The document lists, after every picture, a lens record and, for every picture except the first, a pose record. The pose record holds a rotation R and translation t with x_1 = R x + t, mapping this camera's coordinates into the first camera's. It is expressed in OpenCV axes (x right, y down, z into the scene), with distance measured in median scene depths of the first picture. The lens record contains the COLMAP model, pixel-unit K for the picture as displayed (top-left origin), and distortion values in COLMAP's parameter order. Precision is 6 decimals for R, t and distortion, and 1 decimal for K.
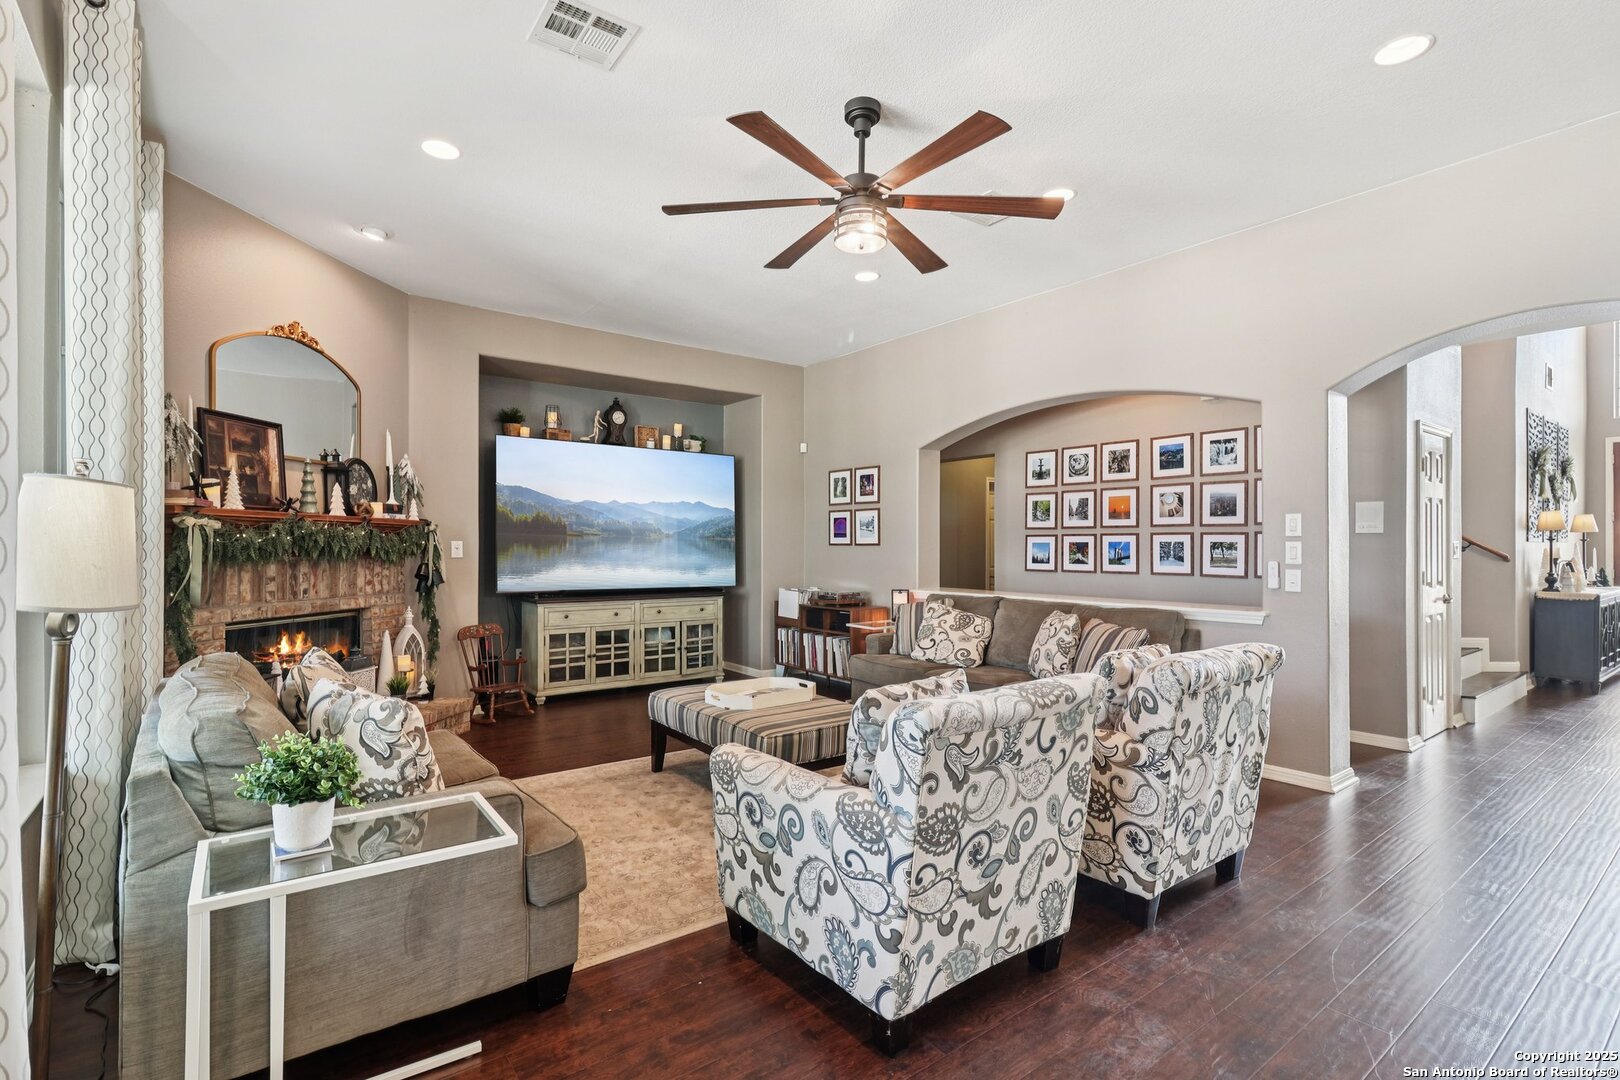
lens RADIAL K [[749.2, 0, 812.0], [0, 749.2, 546.4], [0, 0, 1]] dist [0.003597, 0.000243]
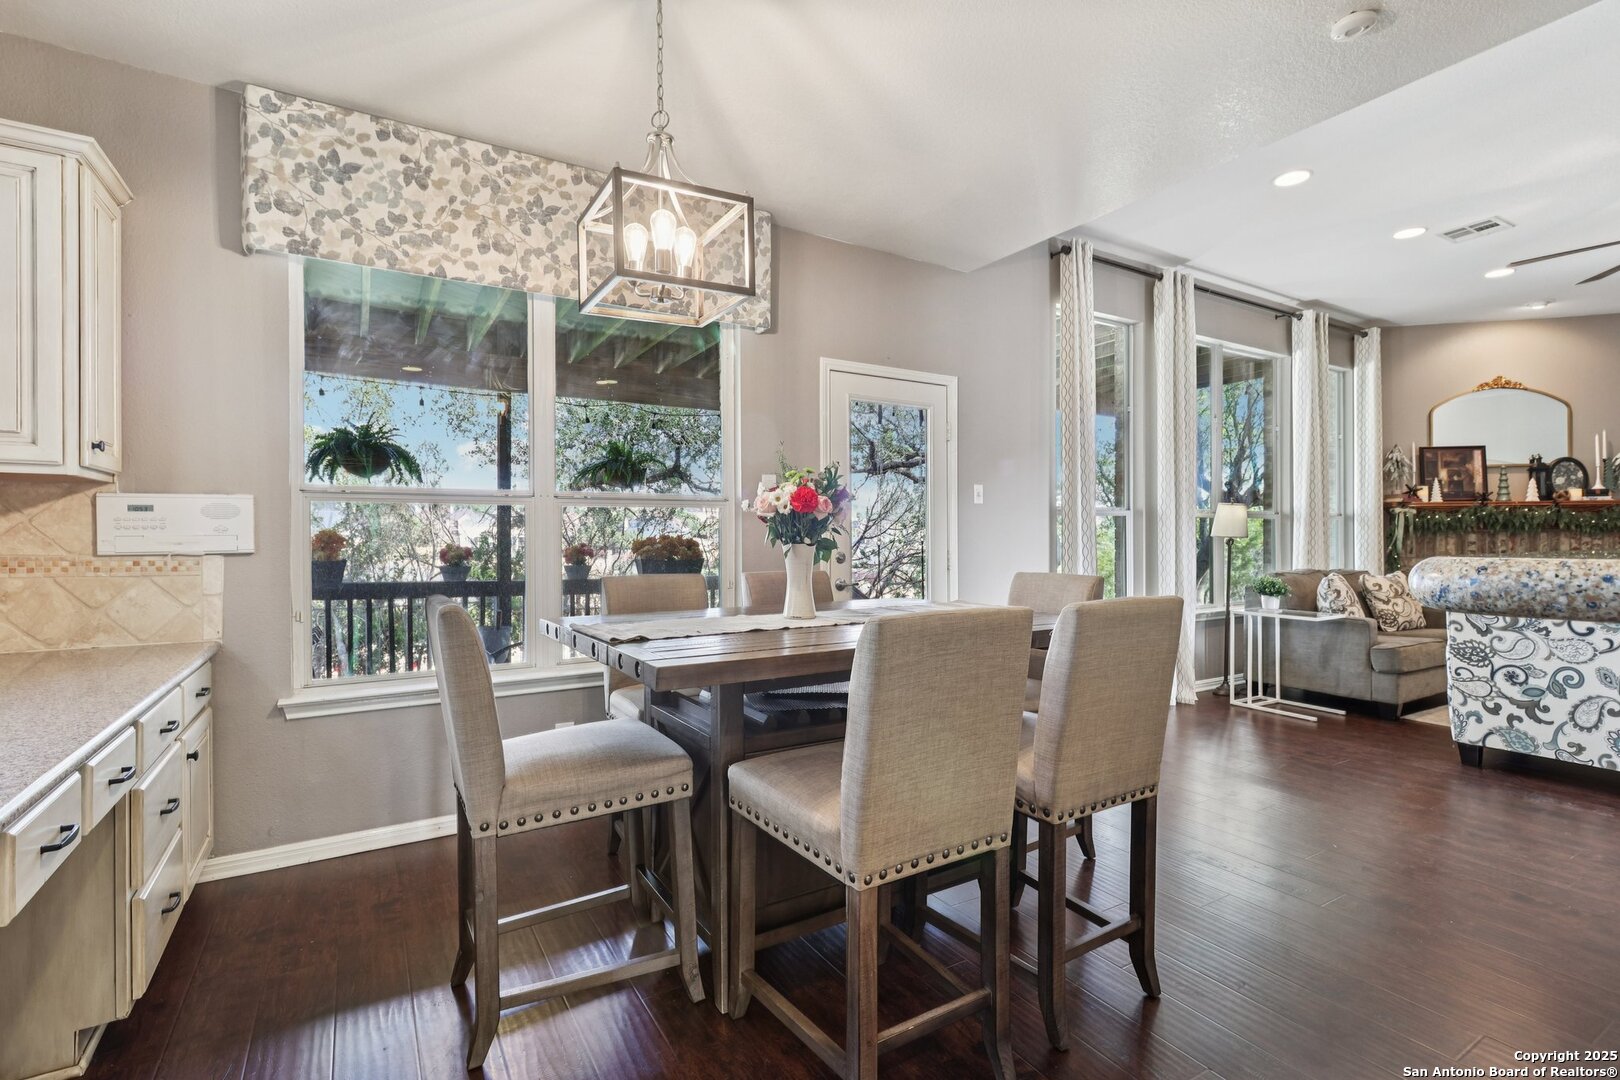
lens RADIAL K [[749.2, 0, 808.8], [0, 749.2, 539.1], [0, 0, 1]] dist [0.003597, 0.000243]
pose [[-0.118072, 0.000373, -0.993005, 1.162279], [0.004792, 0.999988, -0.000194, 0.031283], [0.992994, -0.004782, -0.118072, -0.257913]]
